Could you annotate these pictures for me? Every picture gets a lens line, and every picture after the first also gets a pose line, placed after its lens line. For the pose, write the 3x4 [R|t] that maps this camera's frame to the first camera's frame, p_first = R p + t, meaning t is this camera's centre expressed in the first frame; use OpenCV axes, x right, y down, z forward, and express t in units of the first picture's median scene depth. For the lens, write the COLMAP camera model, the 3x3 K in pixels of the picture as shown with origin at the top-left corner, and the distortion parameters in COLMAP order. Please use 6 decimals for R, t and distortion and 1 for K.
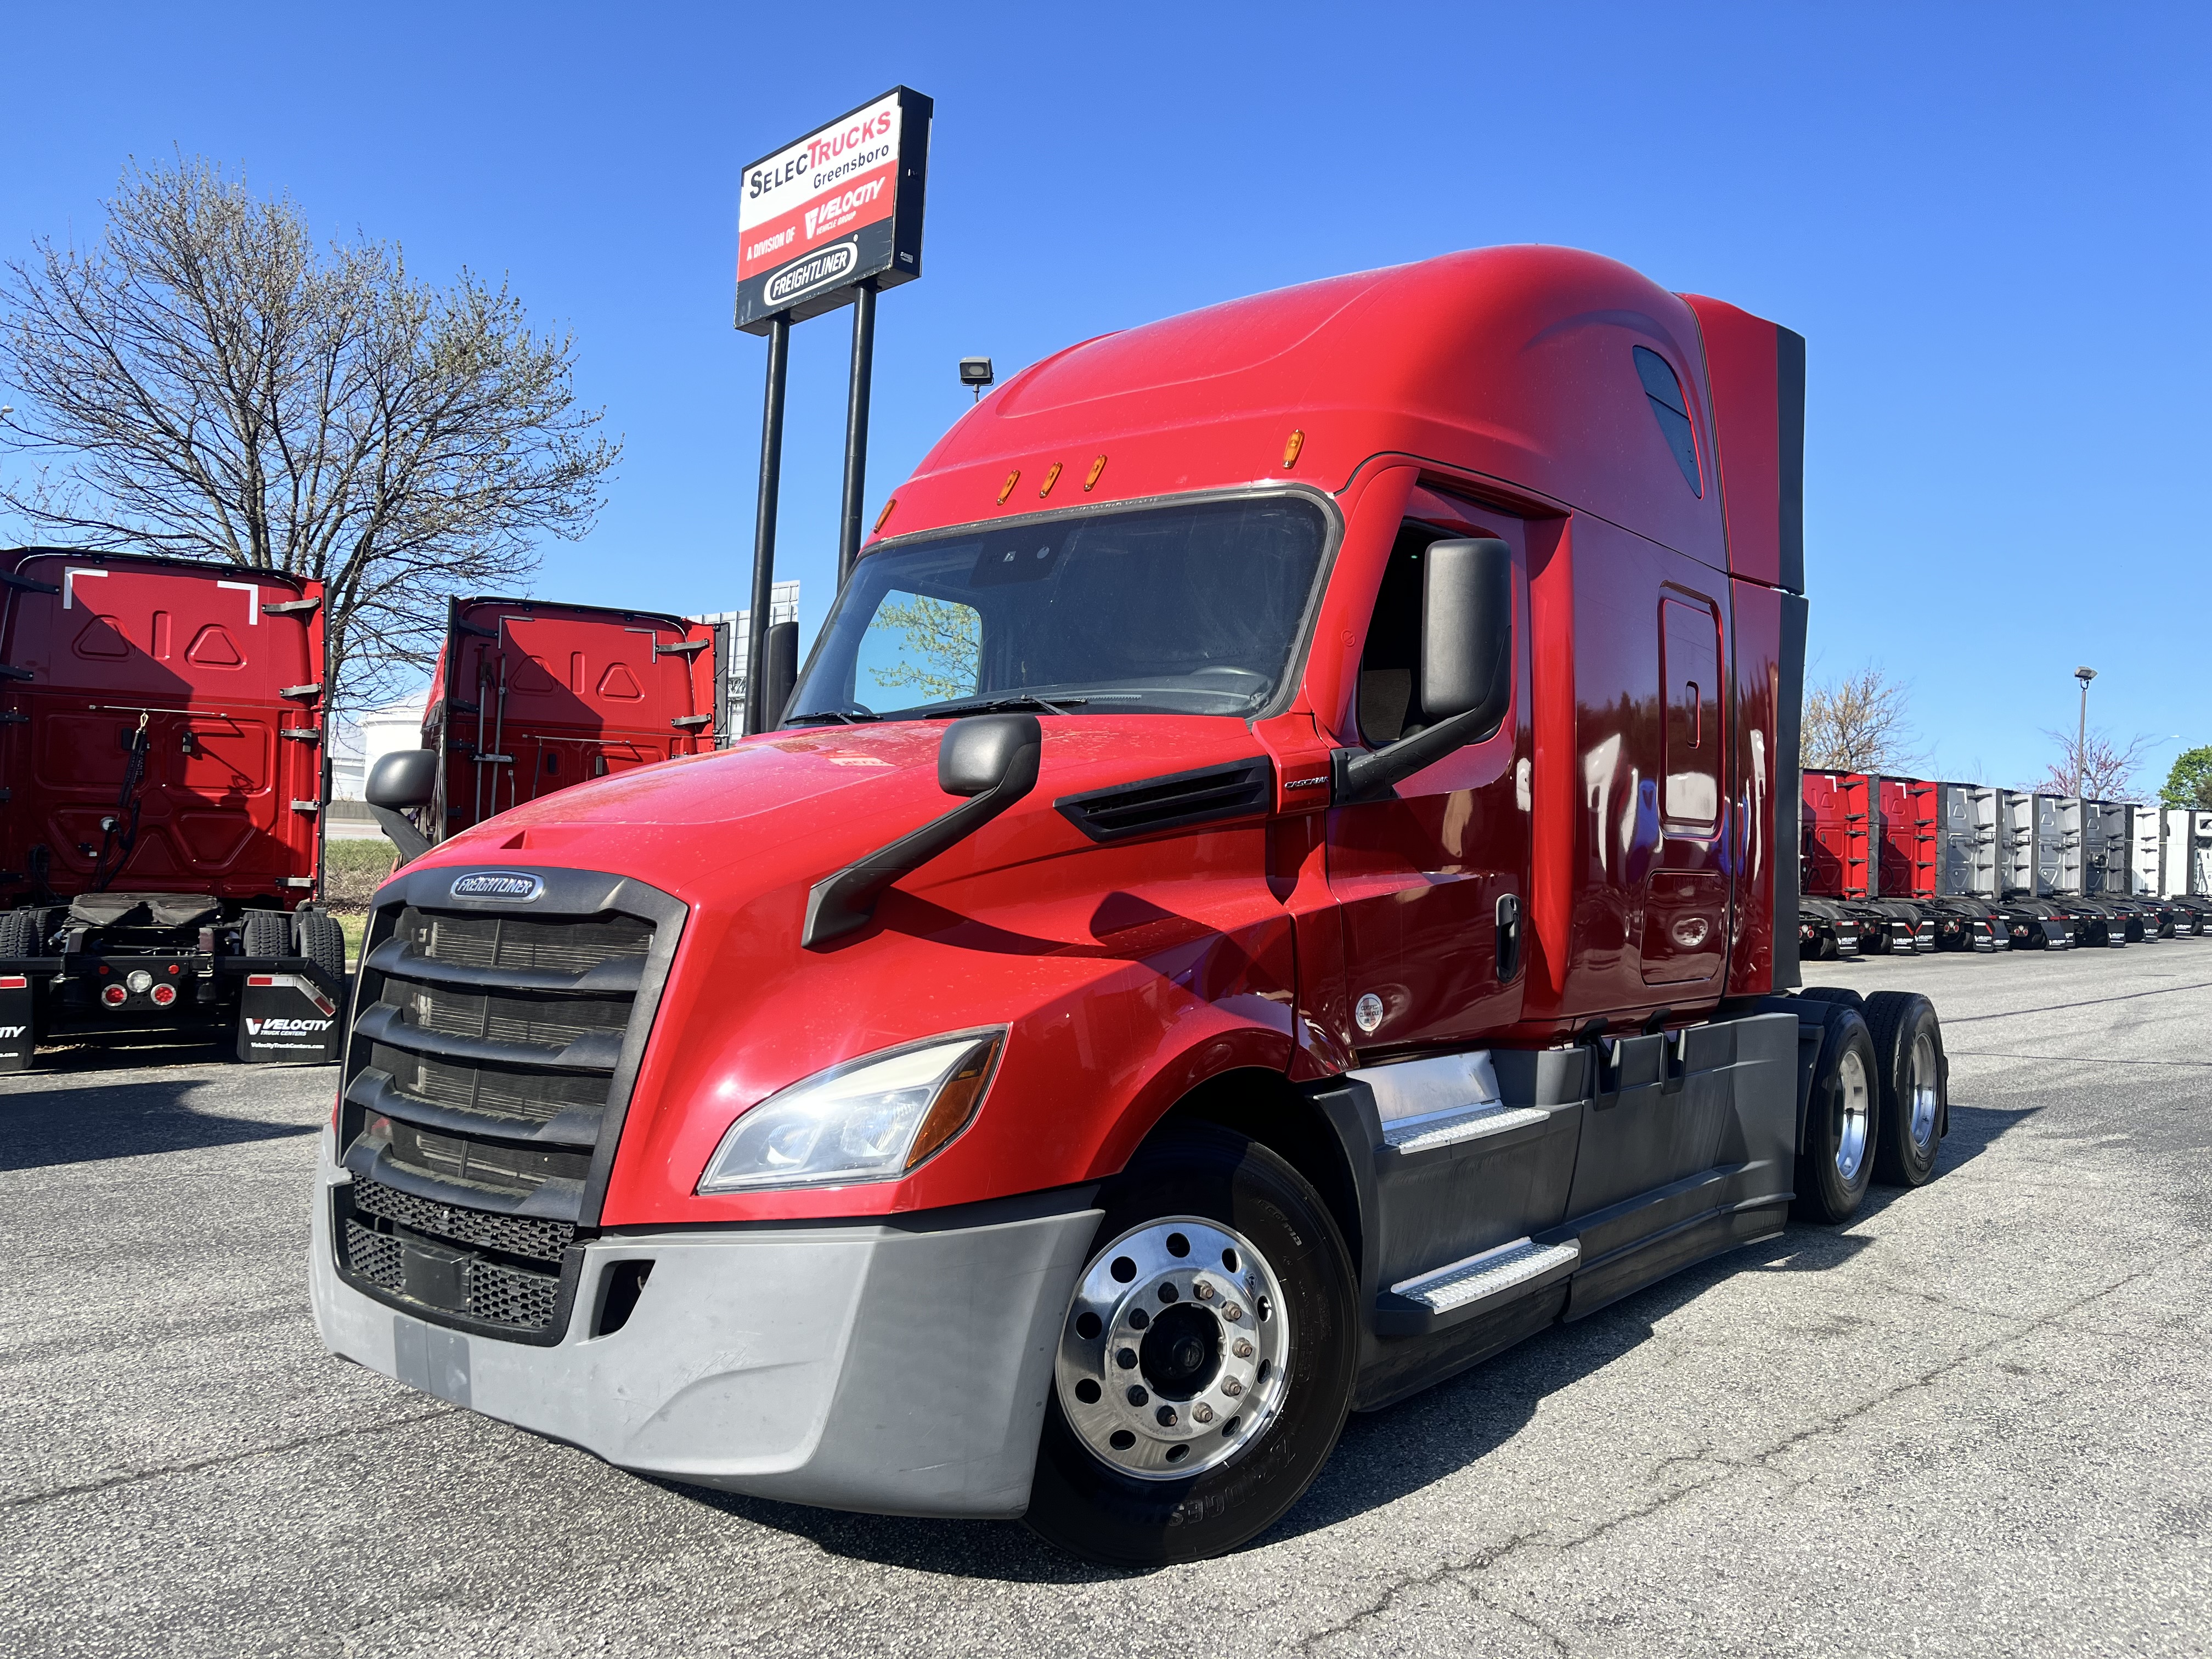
lens RADIAL K [[1688.6, 0, 1120.6], [0, 1688.6, 840.3], [0, 0, 1]] dist [-0.002329, 0.003277]
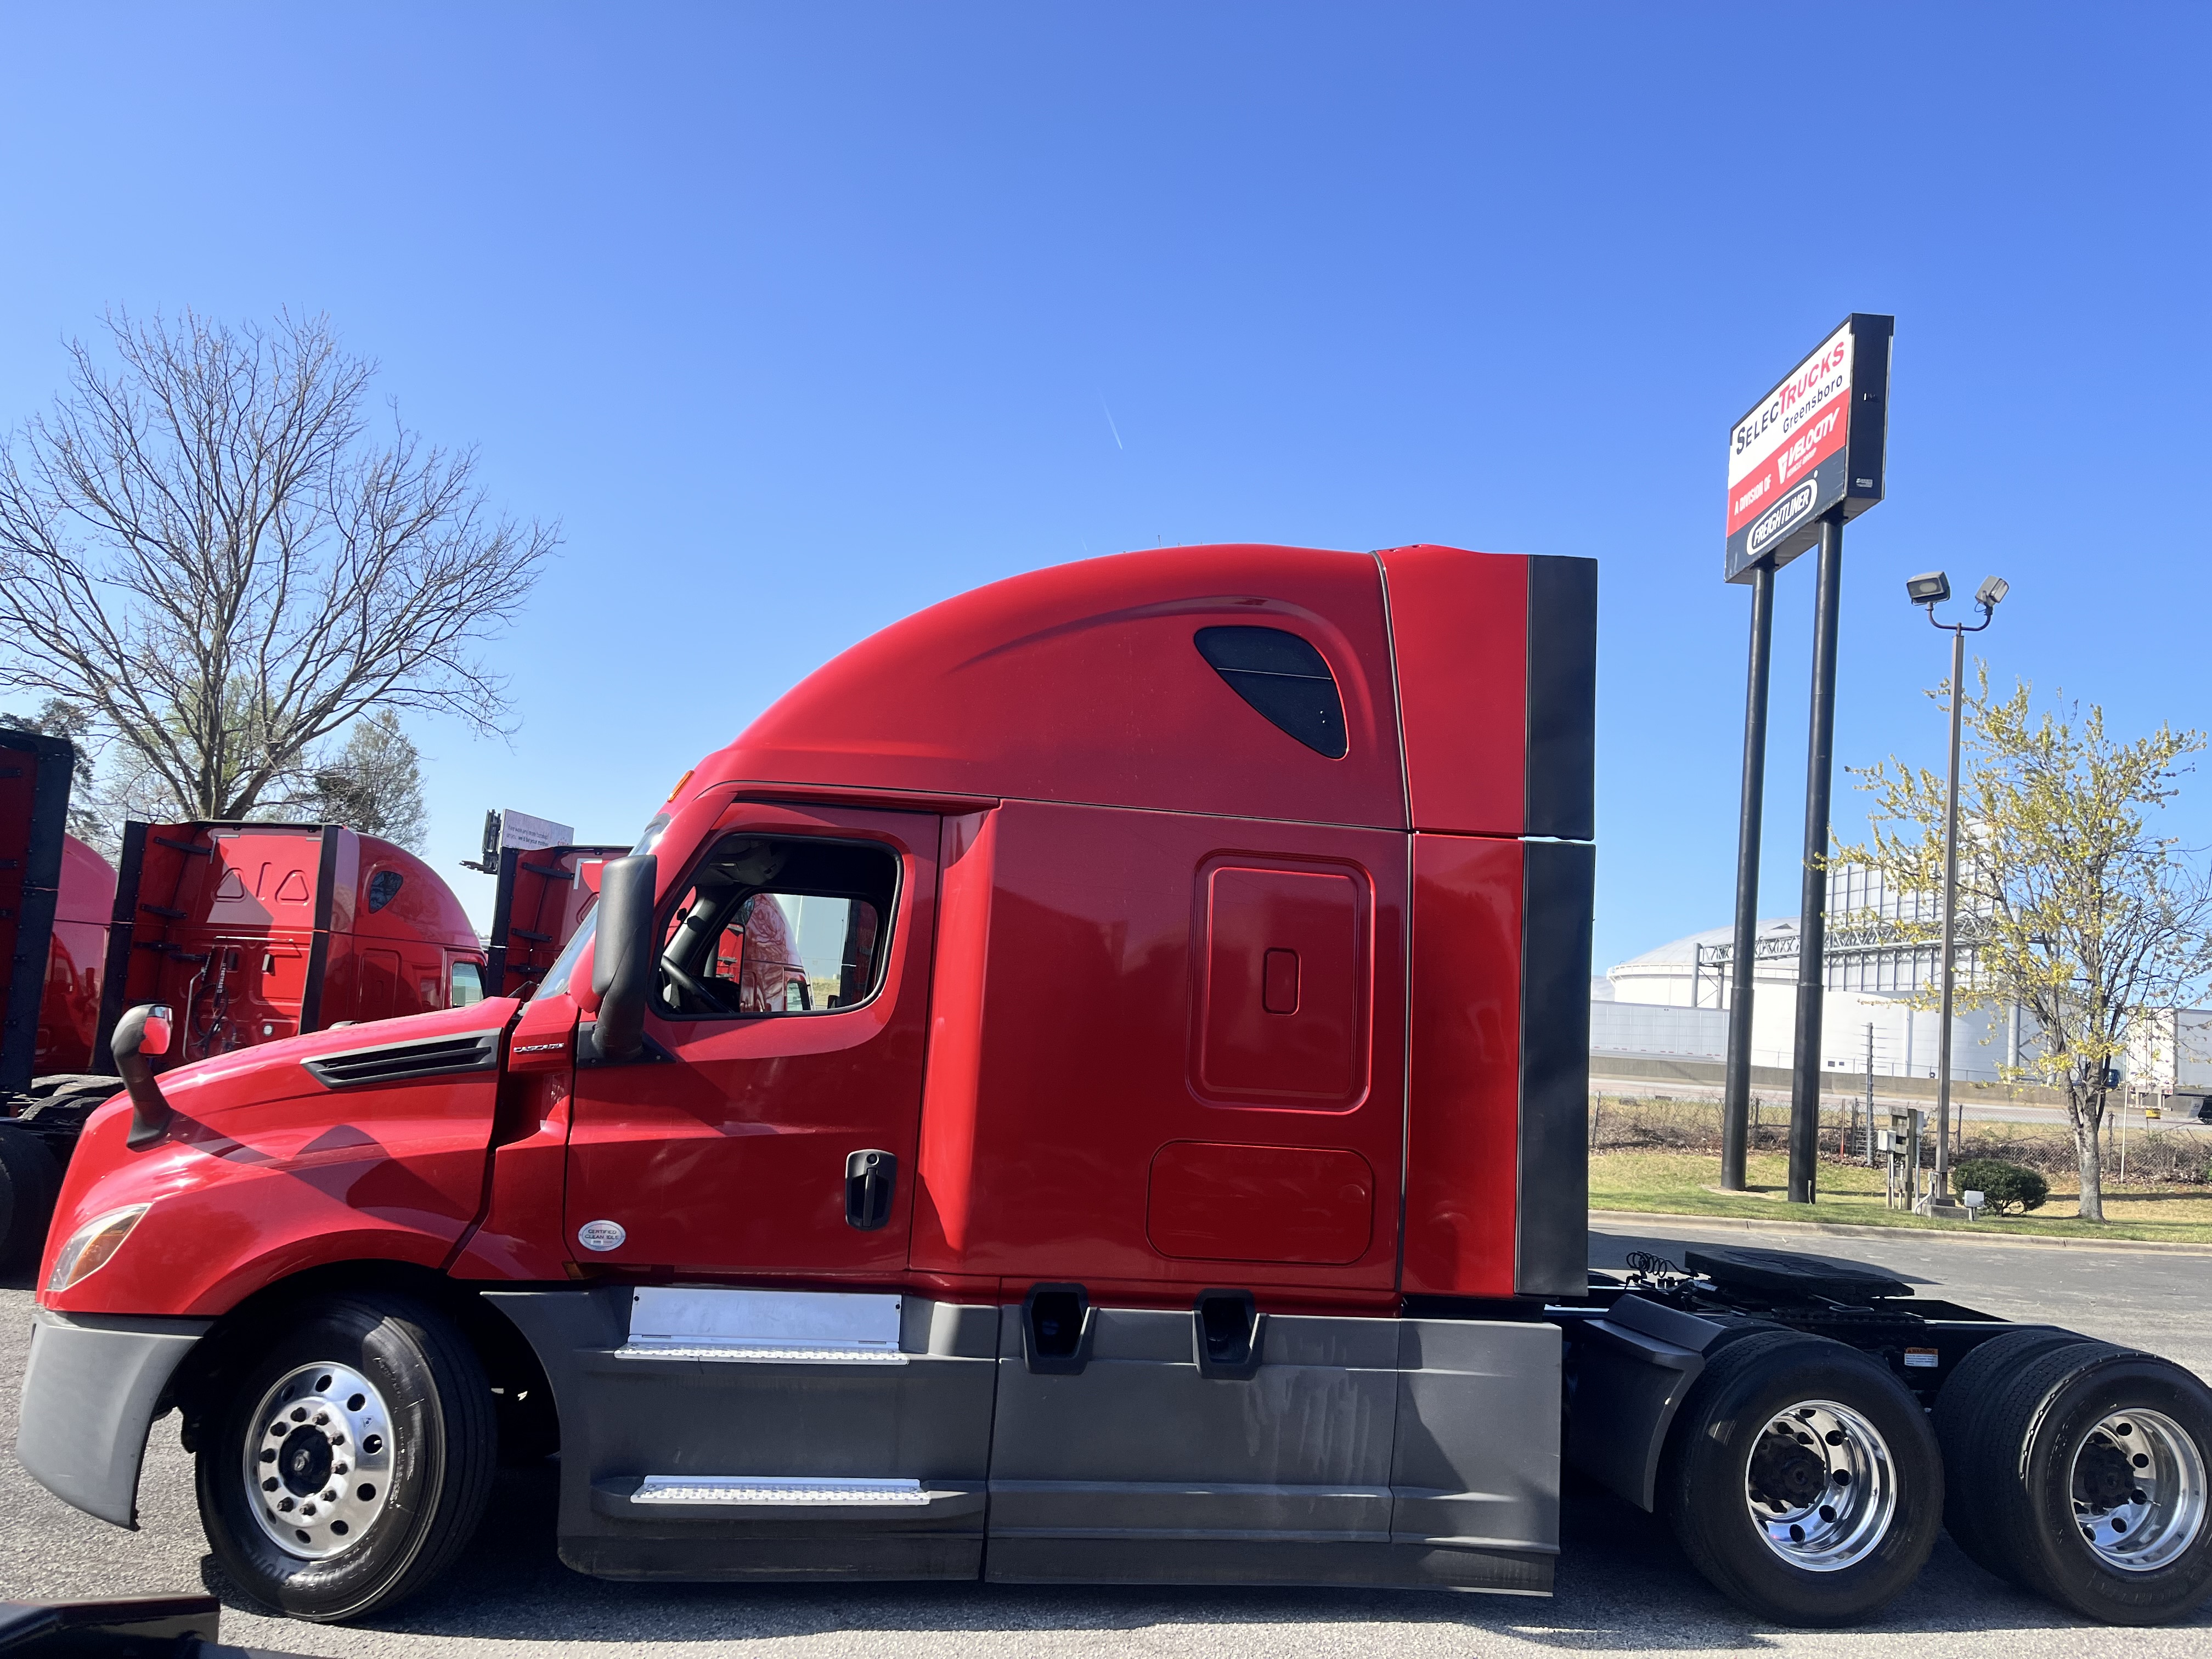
lens RADIAL K [[1688.6, 0, 1120.6], [0, 1688.6, 840.3], [0, 0, 1]] dist [-0.002329, 0.003277]
pose [[0.738523, -0.075059, -0.670037, 0.183366], [-0.024974, 0.990057, -0.138436, -0.003221], [0.673766, 0.118971, 0.729305, 0.046225]]
